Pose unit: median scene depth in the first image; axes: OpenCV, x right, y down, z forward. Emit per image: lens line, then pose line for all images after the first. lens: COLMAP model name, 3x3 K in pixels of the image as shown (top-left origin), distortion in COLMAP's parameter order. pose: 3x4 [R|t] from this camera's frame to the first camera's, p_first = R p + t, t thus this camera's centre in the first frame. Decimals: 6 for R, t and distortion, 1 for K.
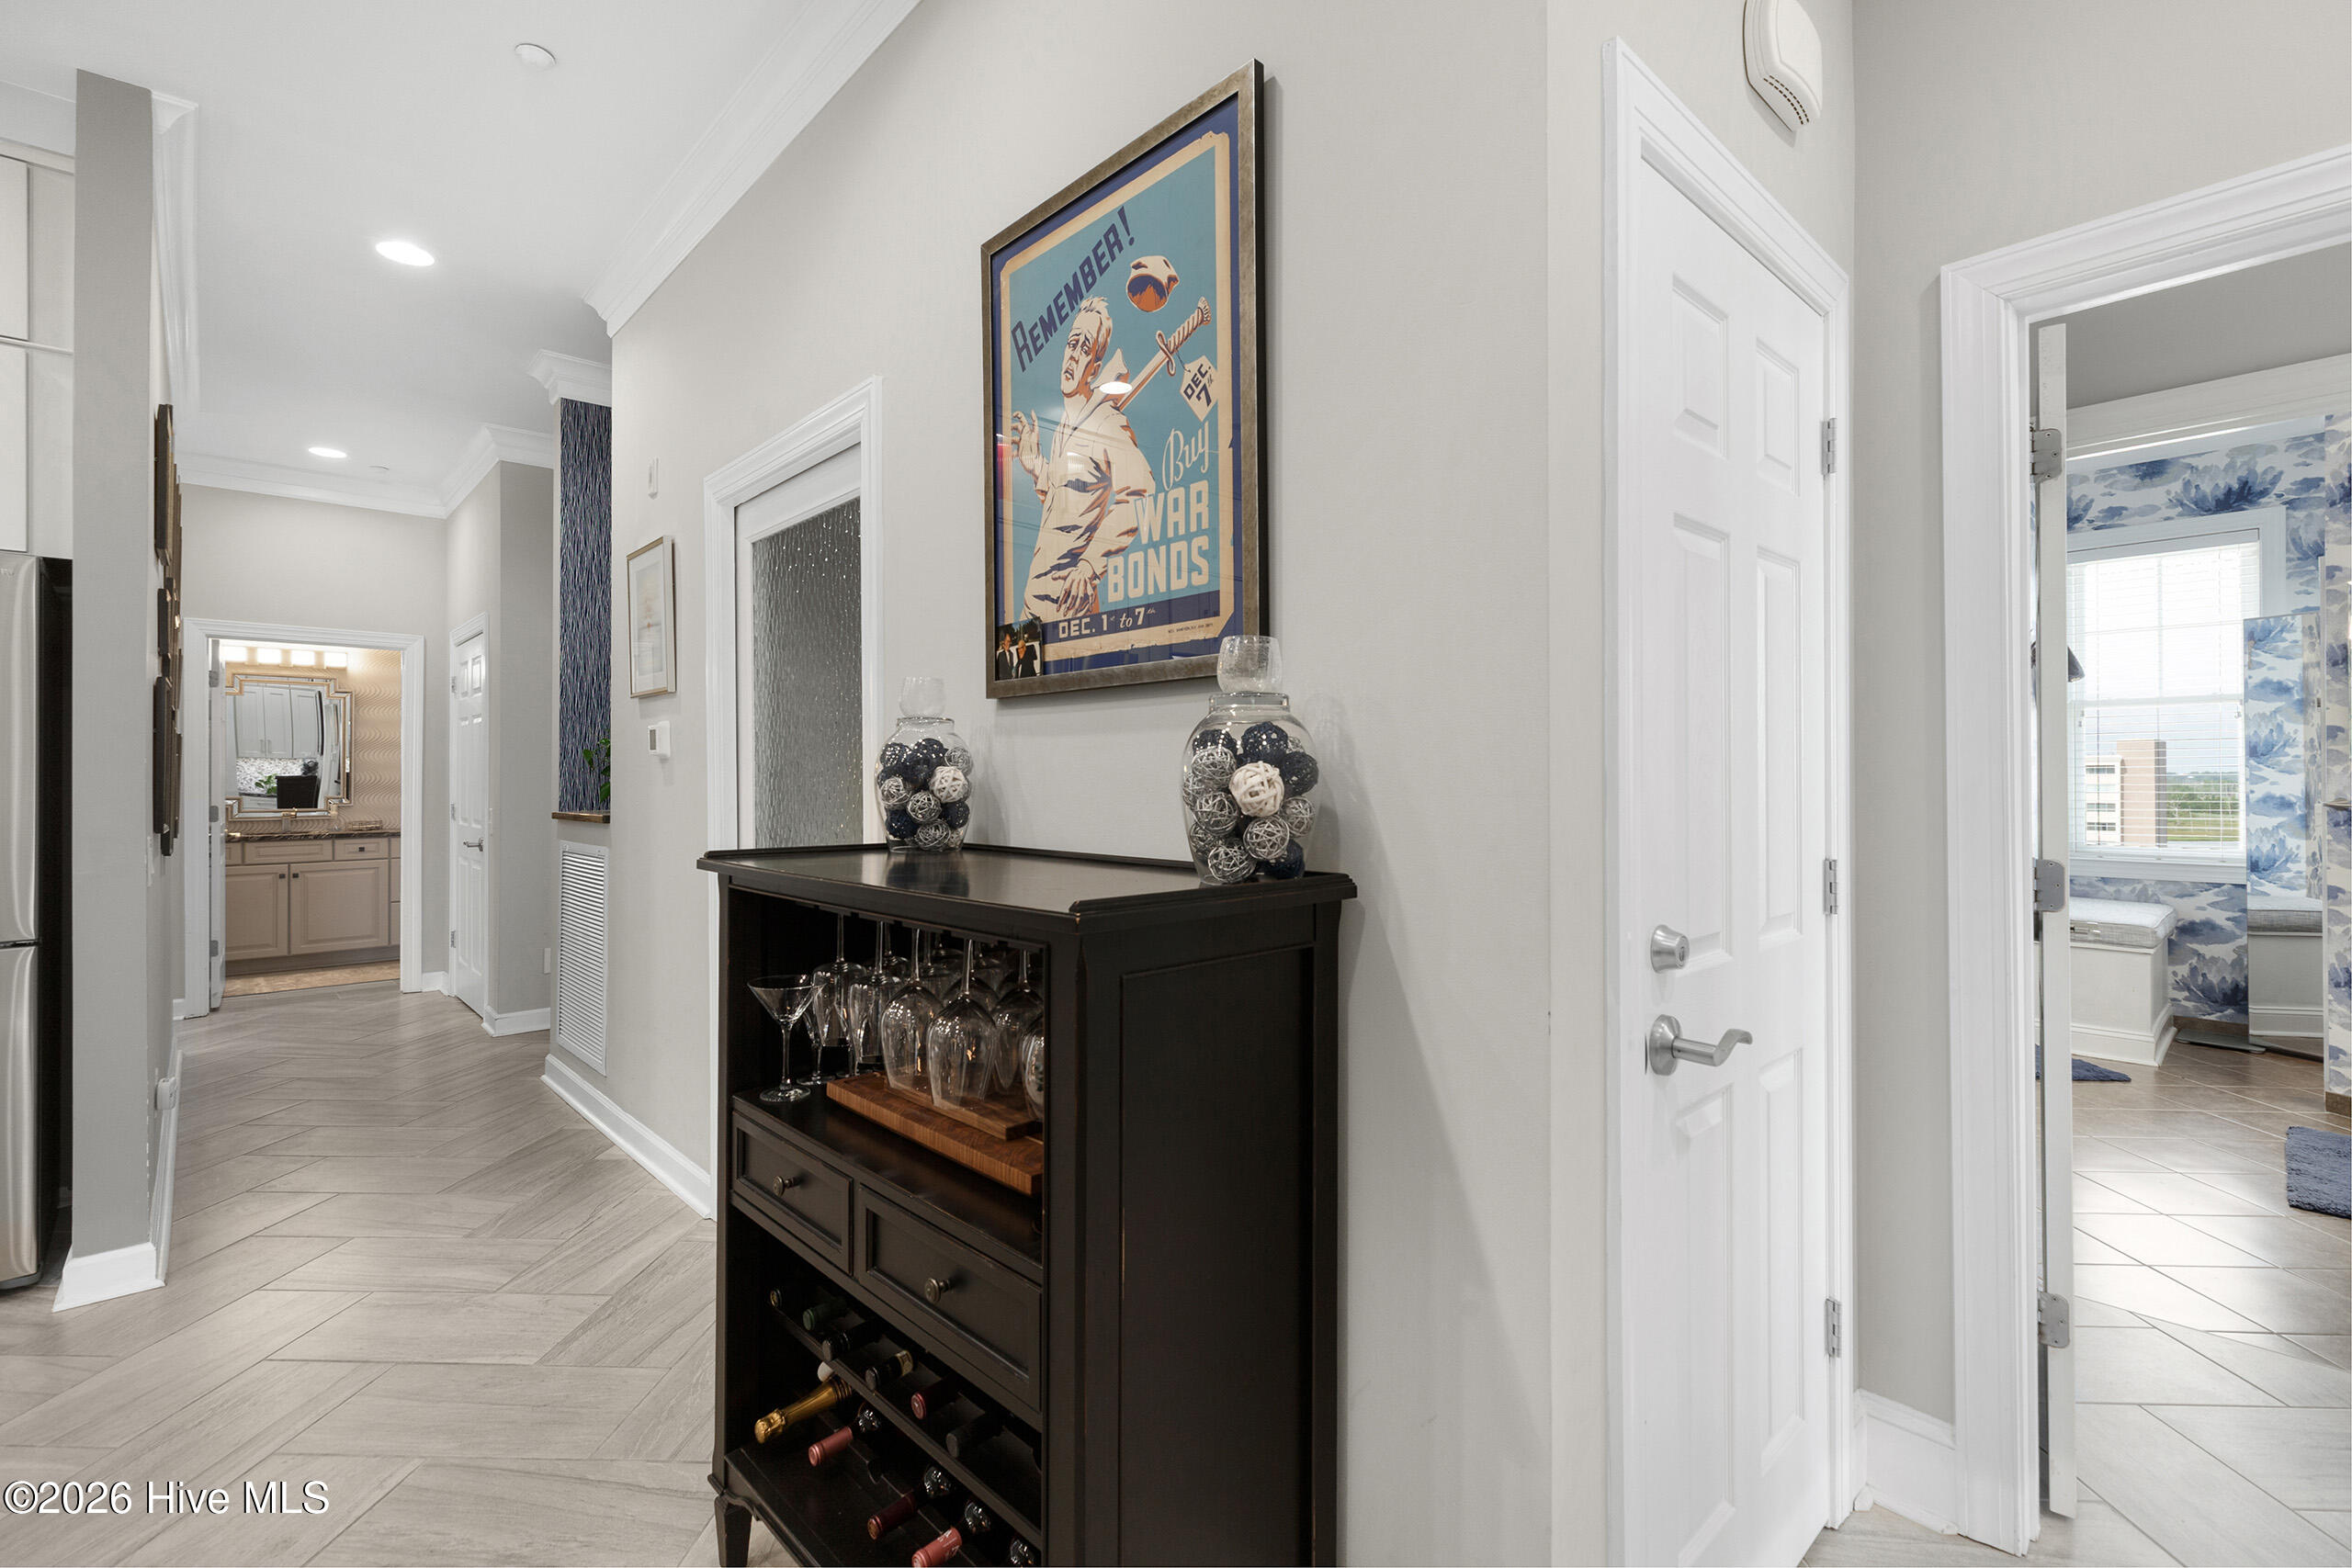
lens RADIAL K [[1053.9, 0, 1174.0], [0, 1053.9, 769.5], [0, 0, 1]] dist [0.005119, -0.000635]
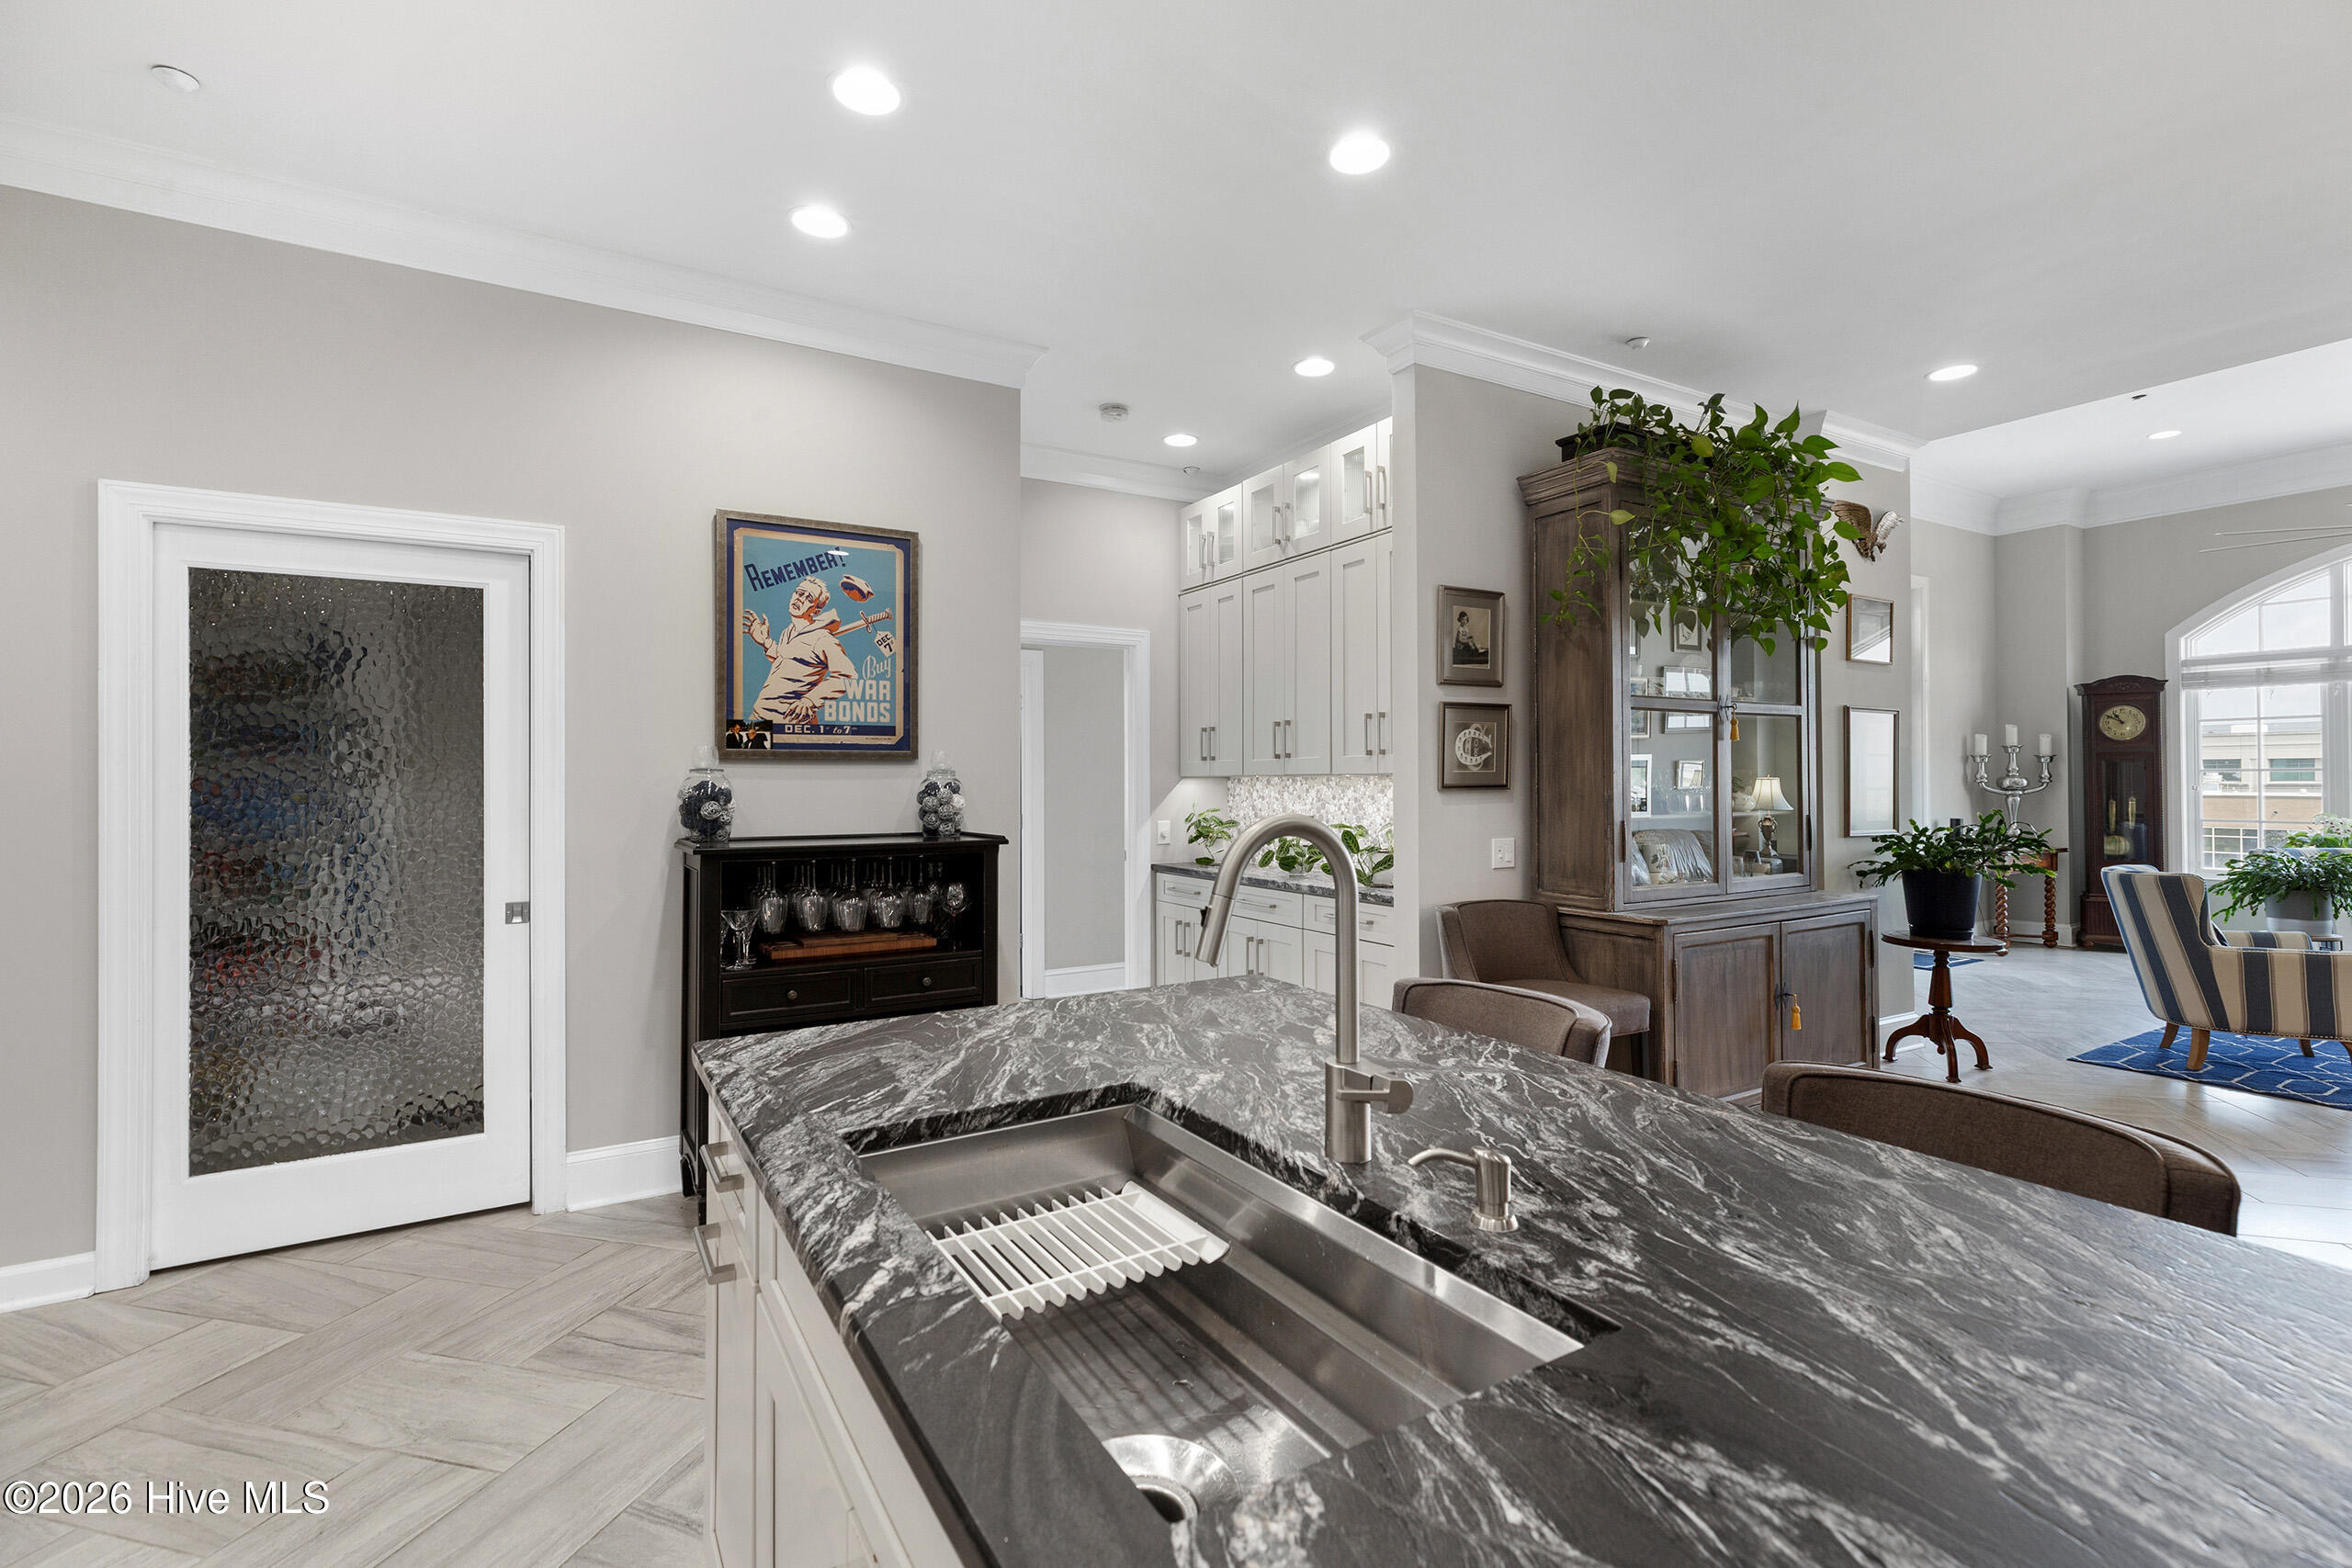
lens RADIAL K [[1053.9, 0, 1182.2], [0, 1053.9, 771.3], [0, 0, 1]] dist [0.005119, -0.000635]
pose [[0.204290, 0.008594, 0.978873, -1.819451], [-0.005107, 0.999957, -0.007713, -0.034588], [-0.978897, -0.003424, 0.204325, -0.159199]]
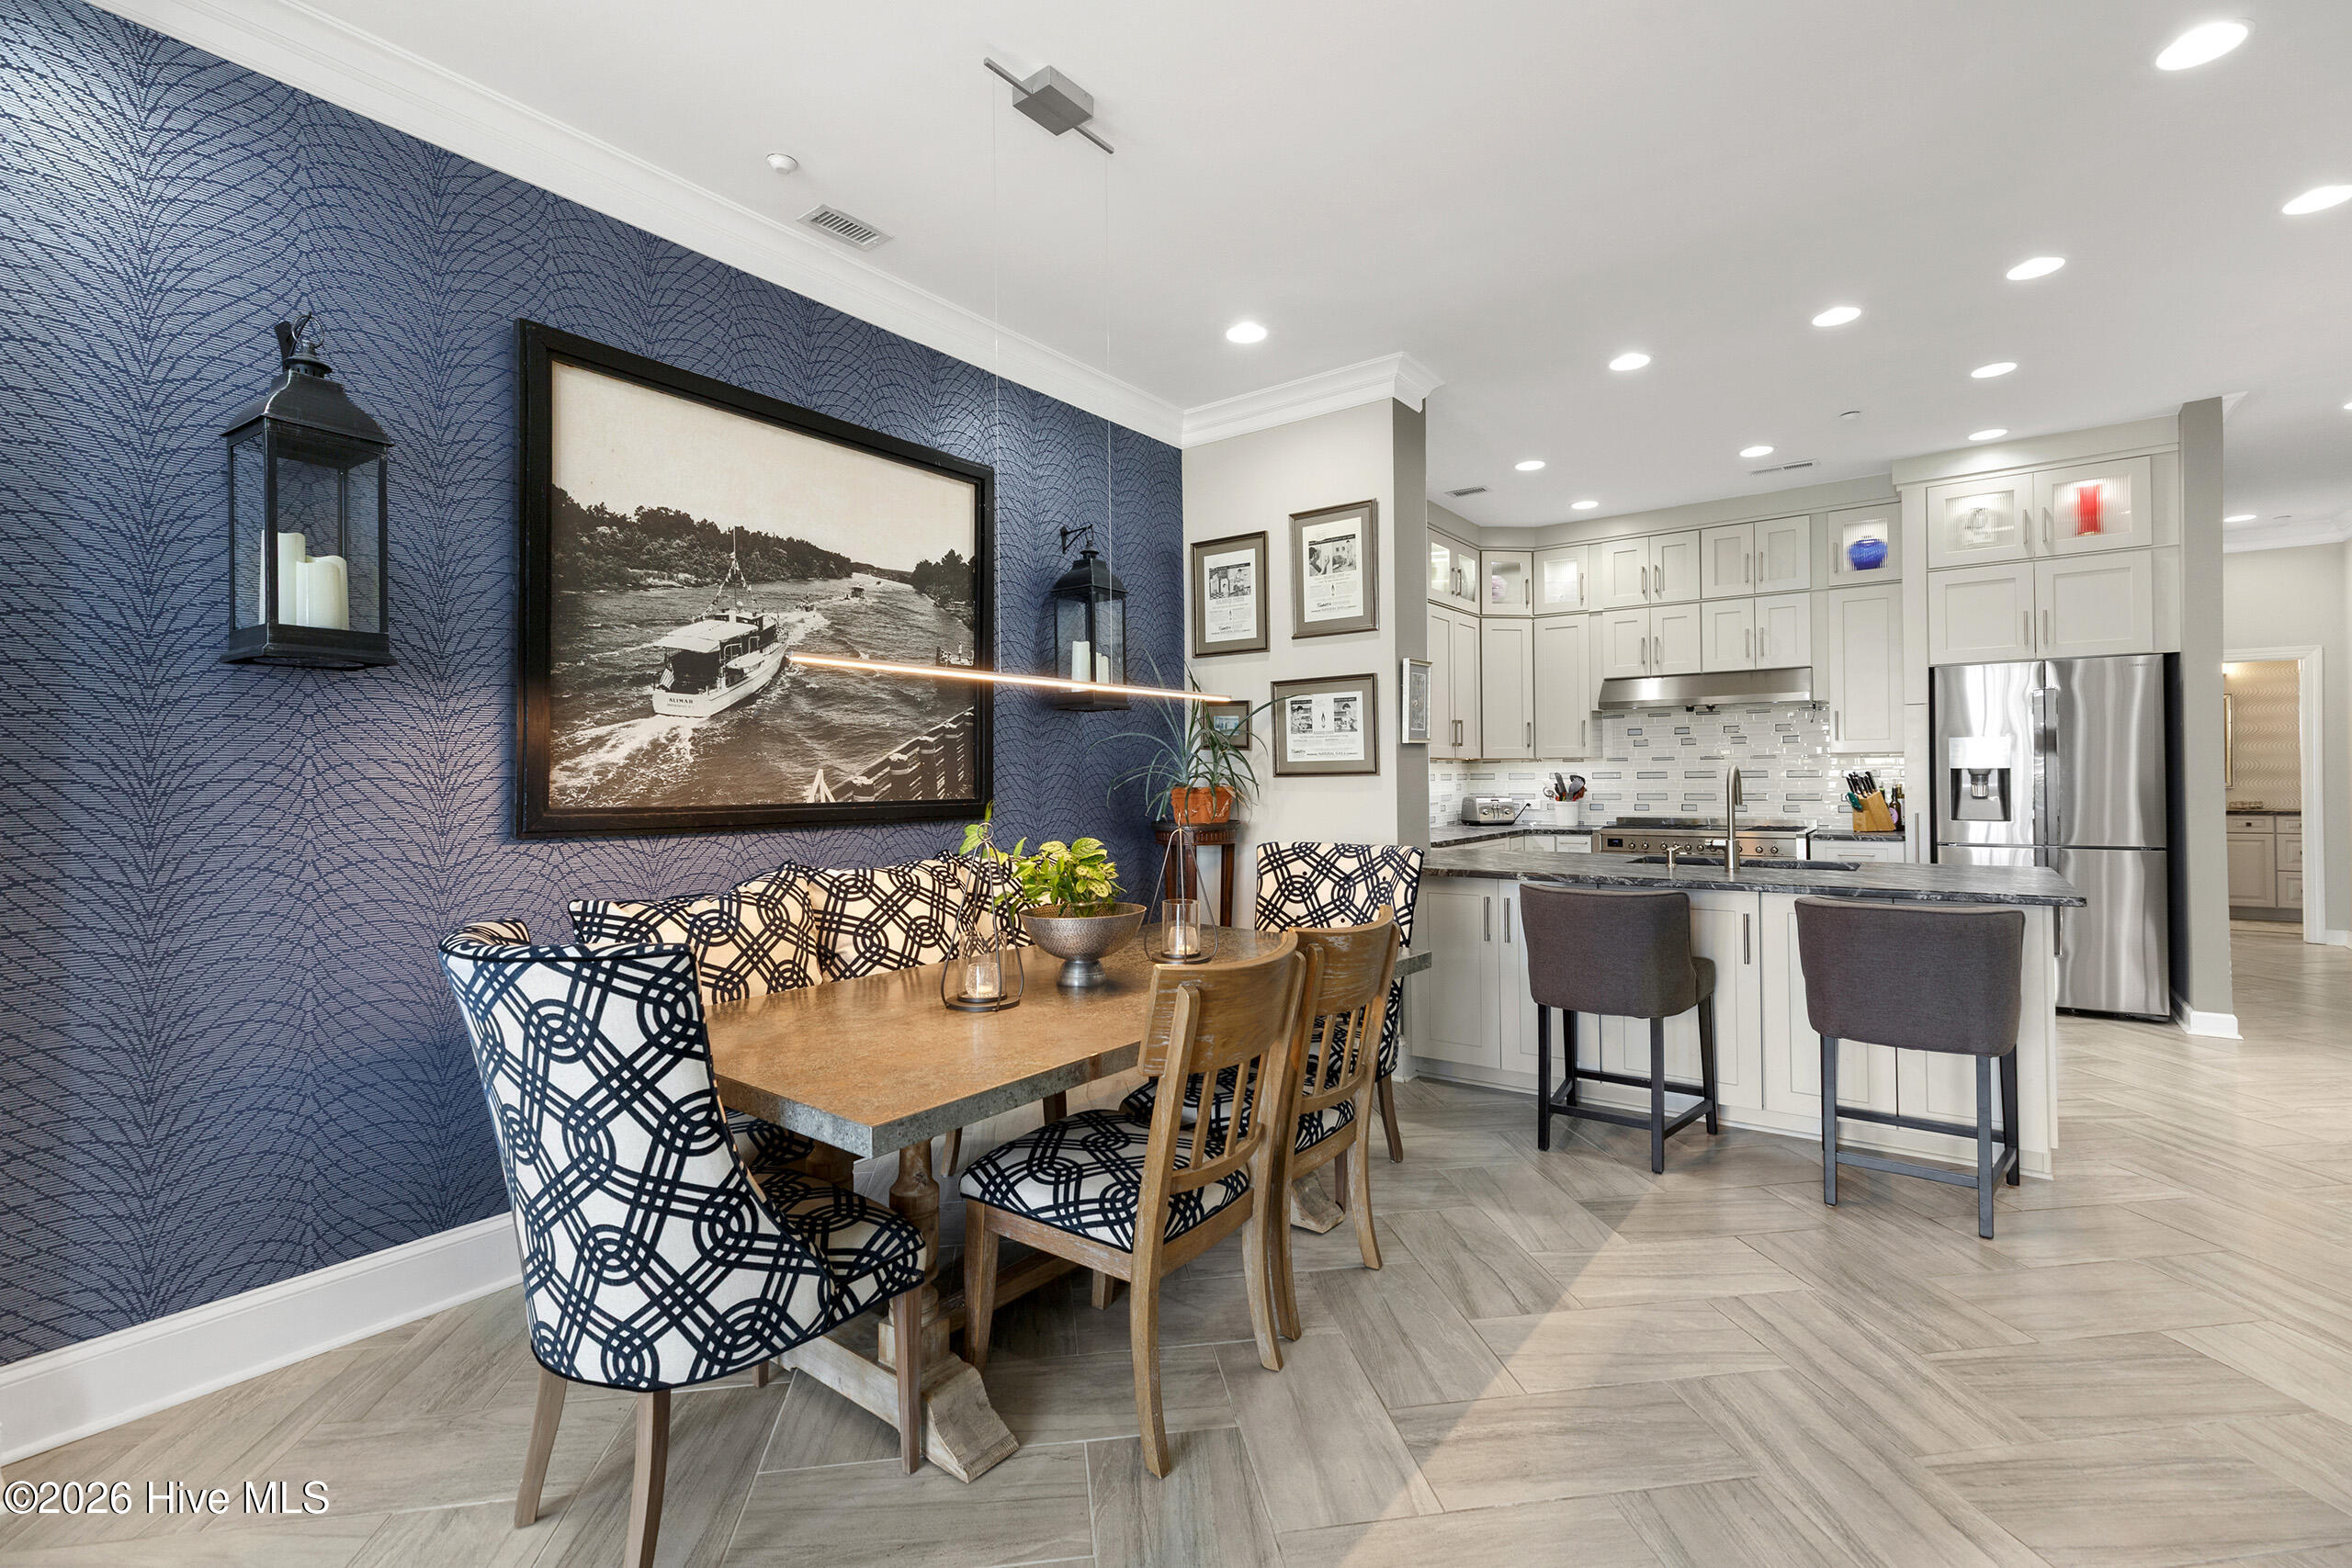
lens RADIAL K [[1053.9, 0, 1176.9], [0, 1053.9, 769.0], [0, 0, 1]] dist [0.005119, -0.000635]
pose [[0.185444, -0.007210, -0.982628, 0.722347], [0.016732, 0.999851, -0.004179, -0.013383], [0.982512, -0.015666, 0.185537, -1.614701]]
